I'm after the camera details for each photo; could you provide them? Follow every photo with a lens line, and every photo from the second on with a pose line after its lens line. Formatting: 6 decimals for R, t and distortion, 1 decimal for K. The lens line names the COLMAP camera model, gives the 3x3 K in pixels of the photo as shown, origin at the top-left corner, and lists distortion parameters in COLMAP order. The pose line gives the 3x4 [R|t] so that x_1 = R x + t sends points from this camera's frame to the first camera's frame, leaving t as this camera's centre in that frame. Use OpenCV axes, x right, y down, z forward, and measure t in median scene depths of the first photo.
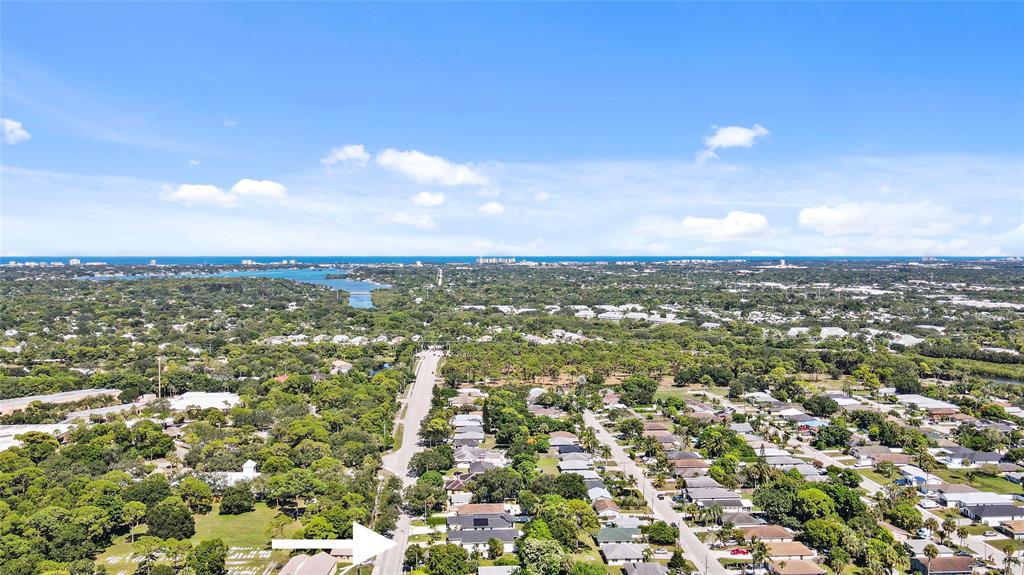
lens RADIAL K [[726.5, 0, 511.8], [0, 726.5, 286.3], [0, 0, 1]] dist [0.003413, 0.011238]
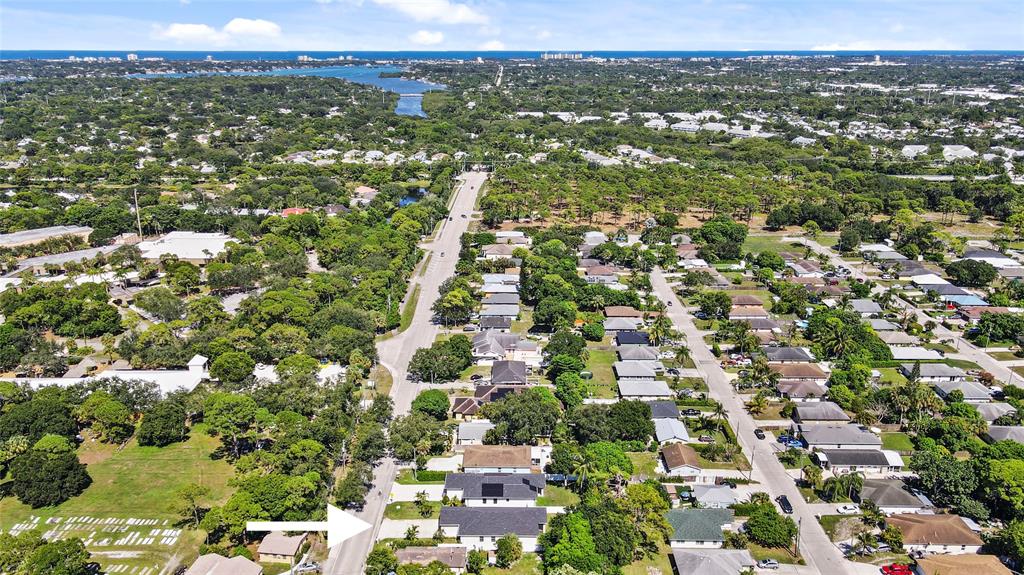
lens RADIAL K [[726.5, 0, 512.1], [0, 726.5, 287.9], [0, 0, 1]] dist [0.003413, 0.011238]
pose [[0.996193, 0.027556, -0.082708, 0.013336], [-0.004189, 0.962767, 0.270301, -0.019275], [0.087077, -0.268925, 0.959217, 0.210382]]
